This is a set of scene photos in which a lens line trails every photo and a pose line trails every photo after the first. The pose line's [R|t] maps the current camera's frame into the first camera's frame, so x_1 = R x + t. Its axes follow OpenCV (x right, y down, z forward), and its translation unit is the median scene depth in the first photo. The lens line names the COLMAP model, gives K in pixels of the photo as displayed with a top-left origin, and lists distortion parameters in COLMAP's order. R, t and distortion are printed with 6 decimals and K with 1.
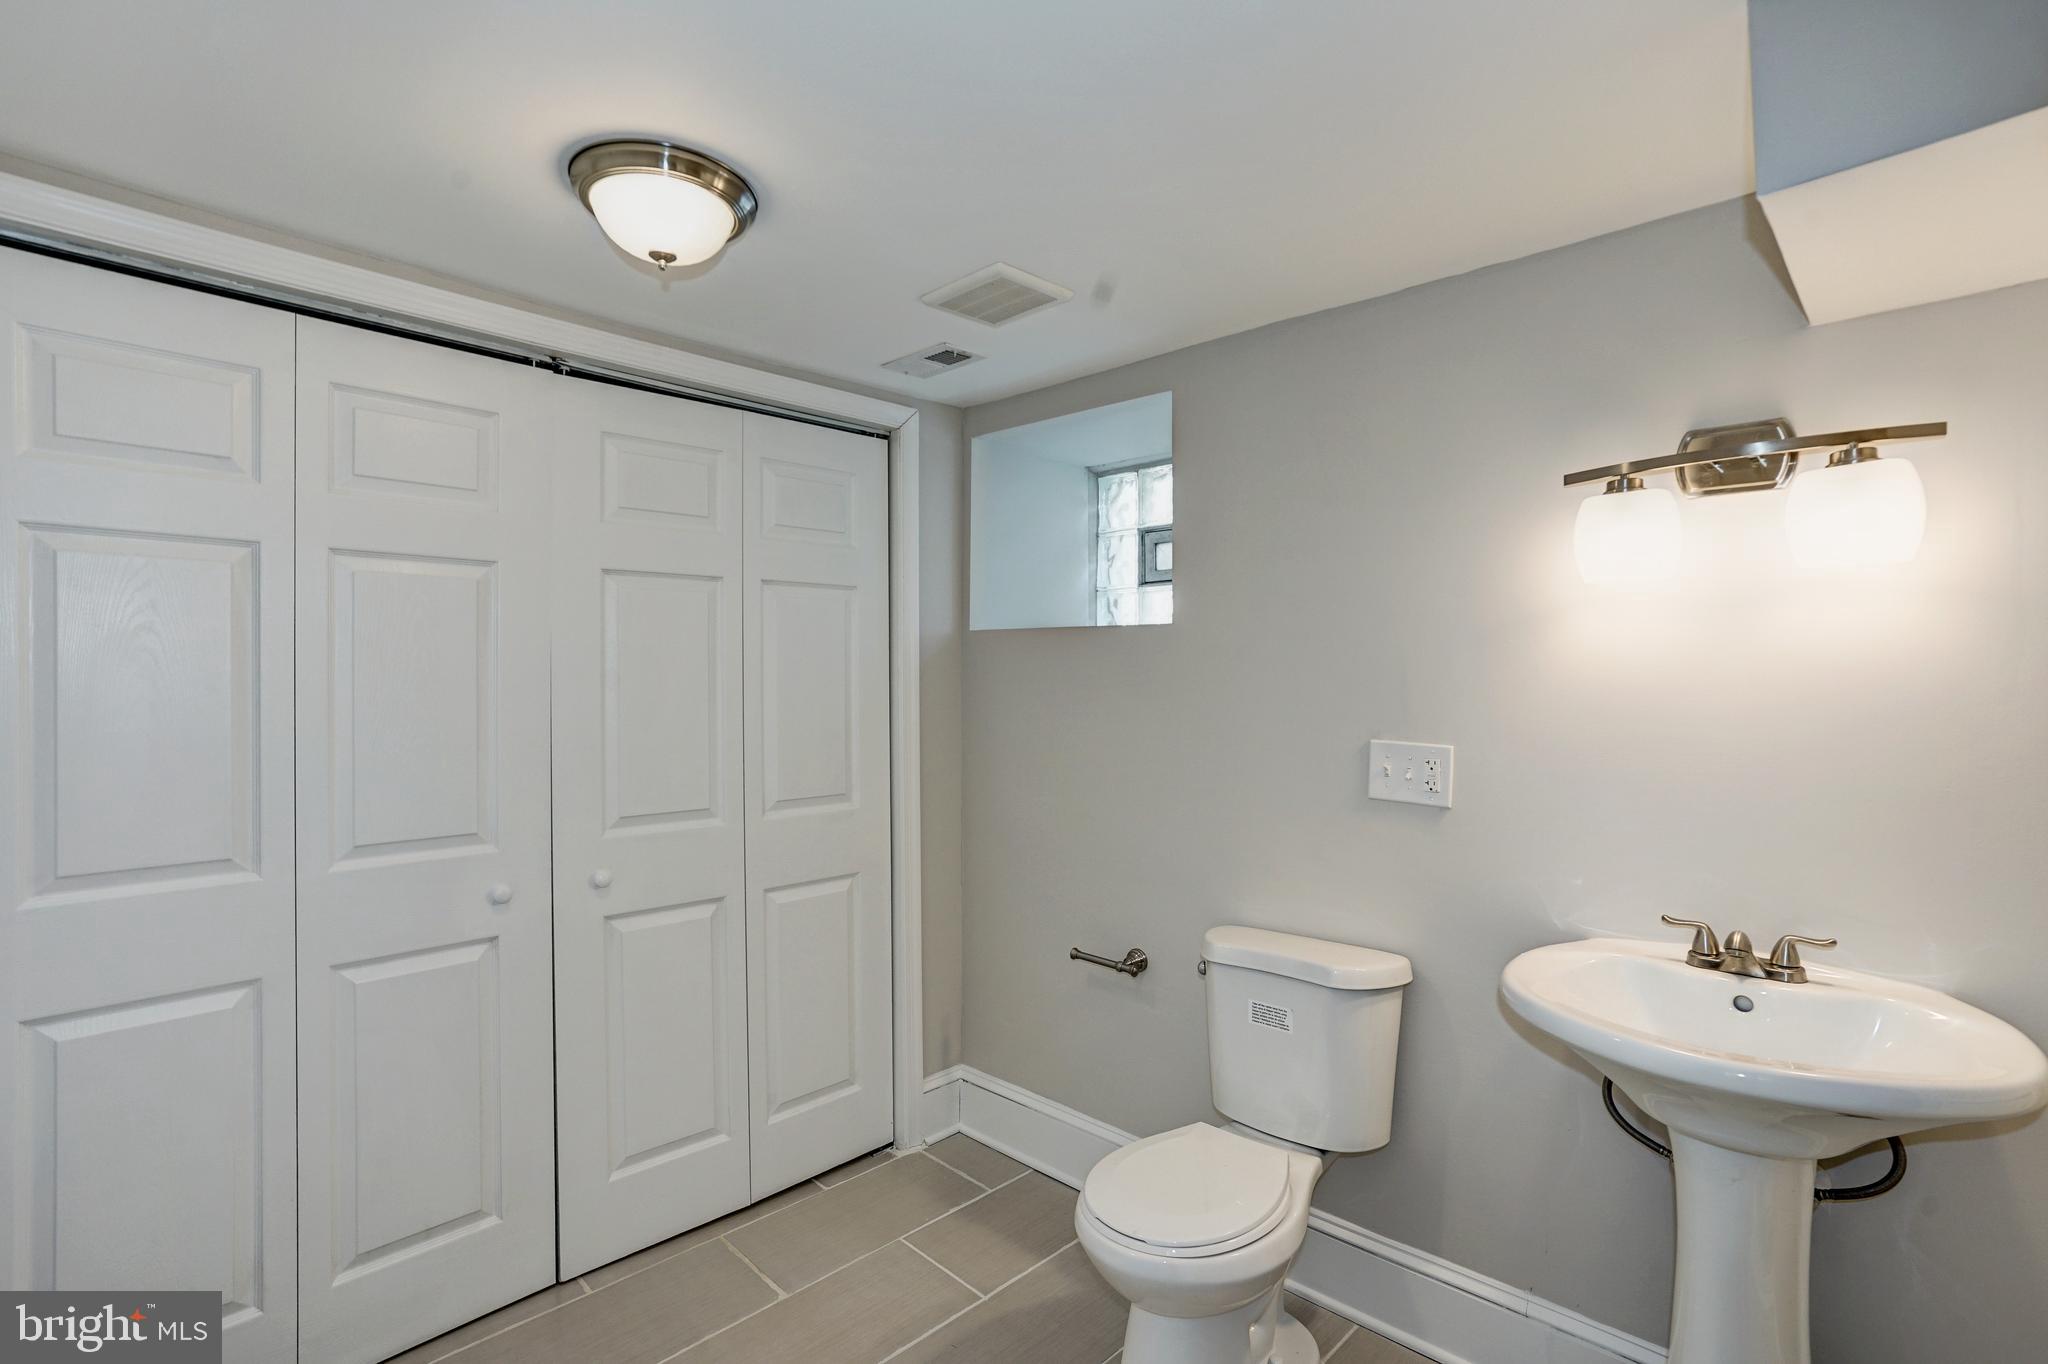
lens RADIAL K [[940.7, 0, 1028.0], [0, 940.7, 682.3], [0, 0, 1]] dist [-0.041677, 0.026104]
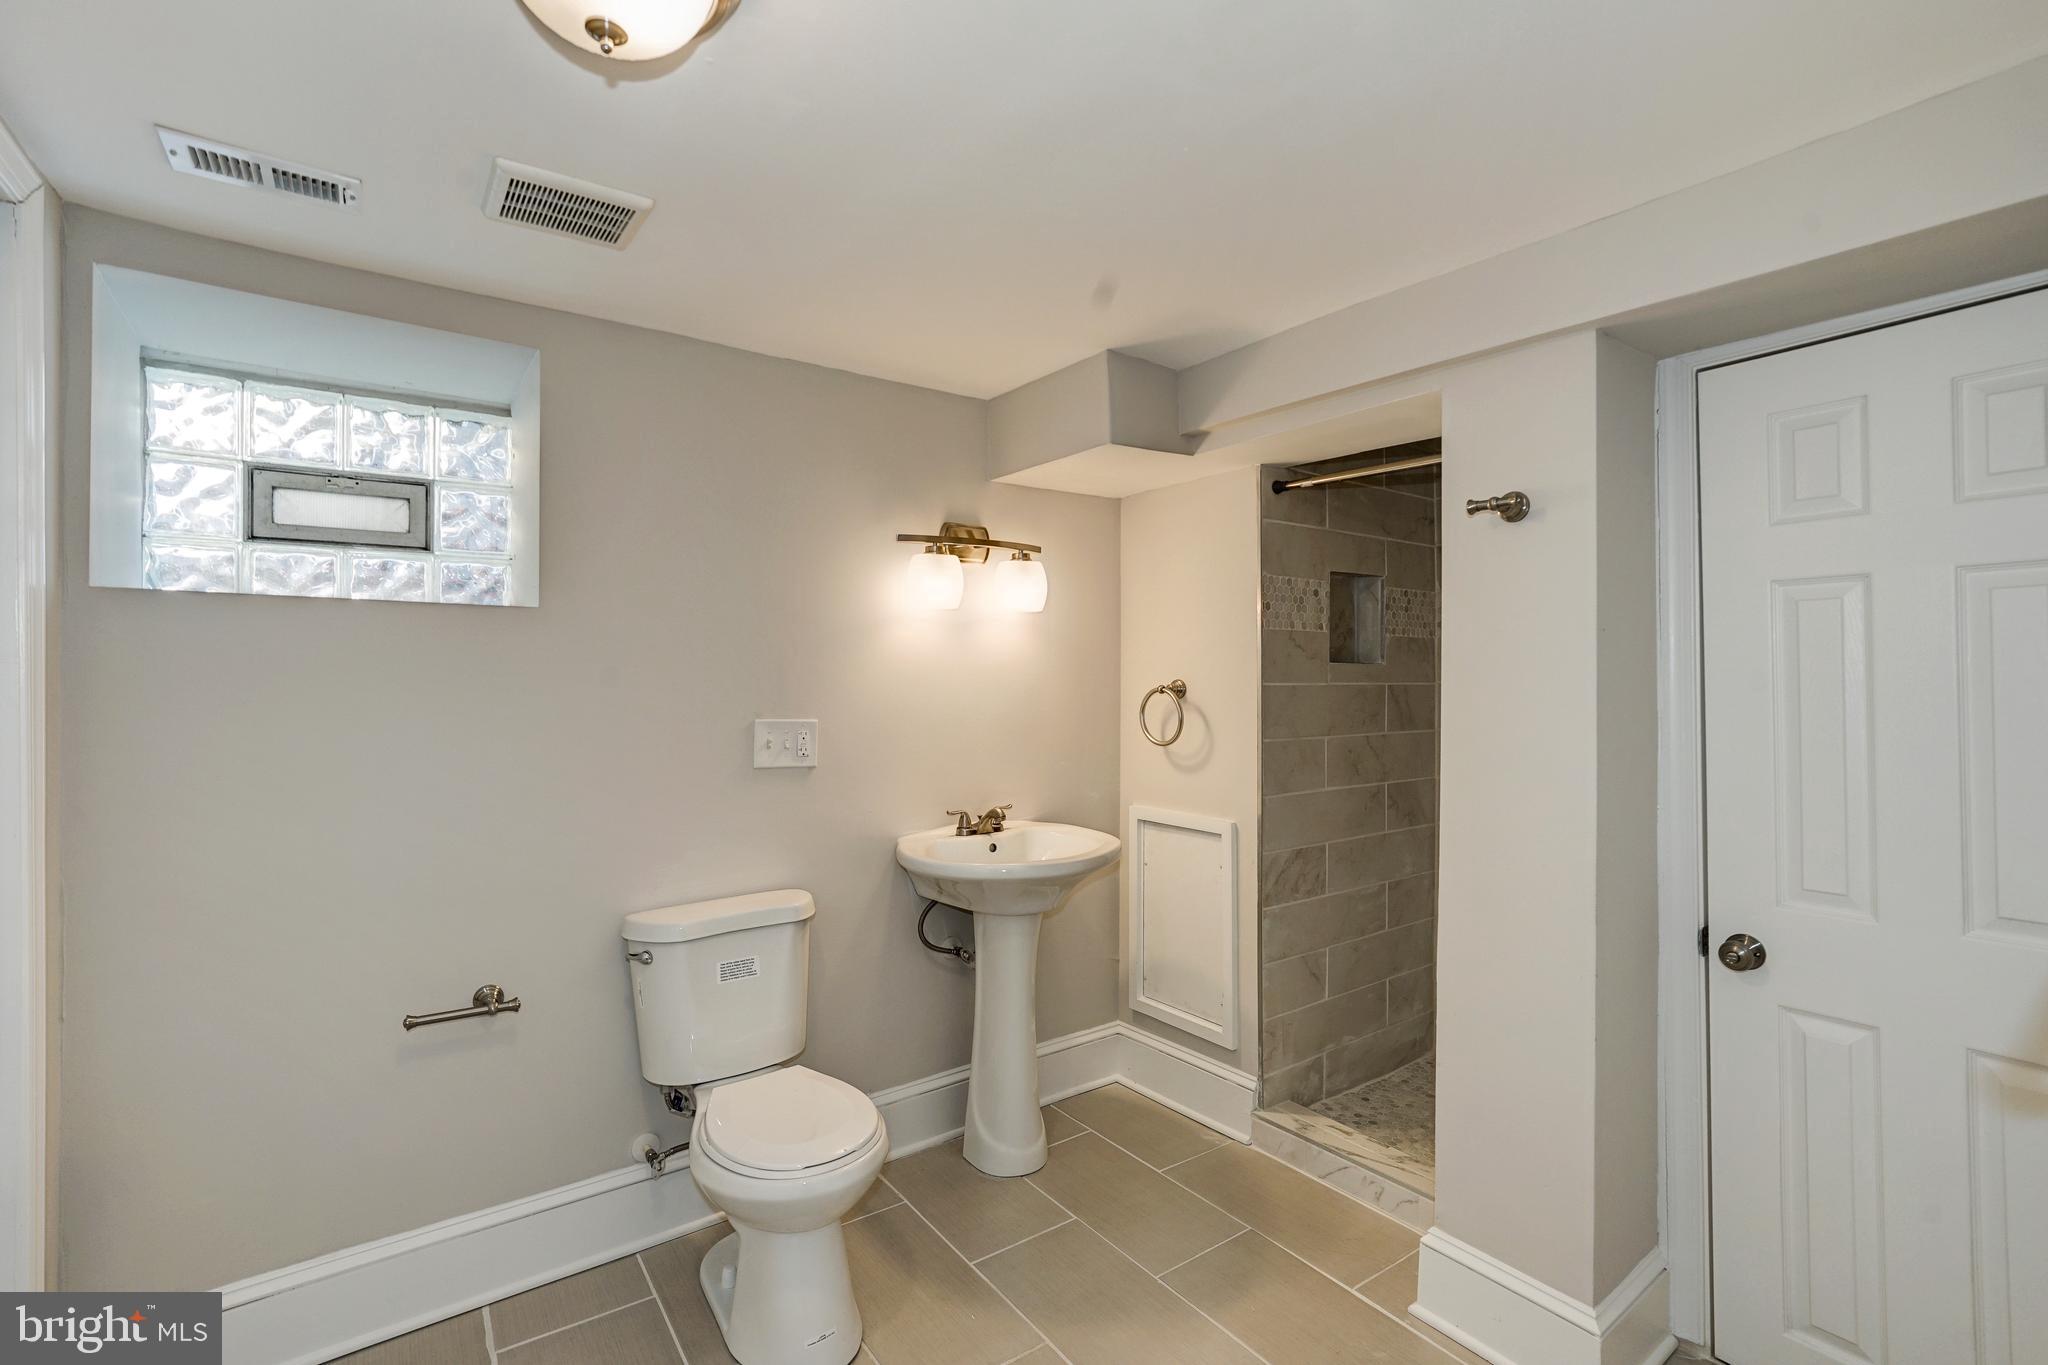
lens RADIAL K [[948.0, 0, 1026.1], [0, 948.0, 670.0], [0, 0, 1]] dist [-0.001329, -0.000143]
pose [[0.179904, 0.006814, 0.983661, -0.964065], [0.006351, 0.999947, -0.008088, 0.013000], [-0.983664, 0.007703, 0.179851, 0.550267]]
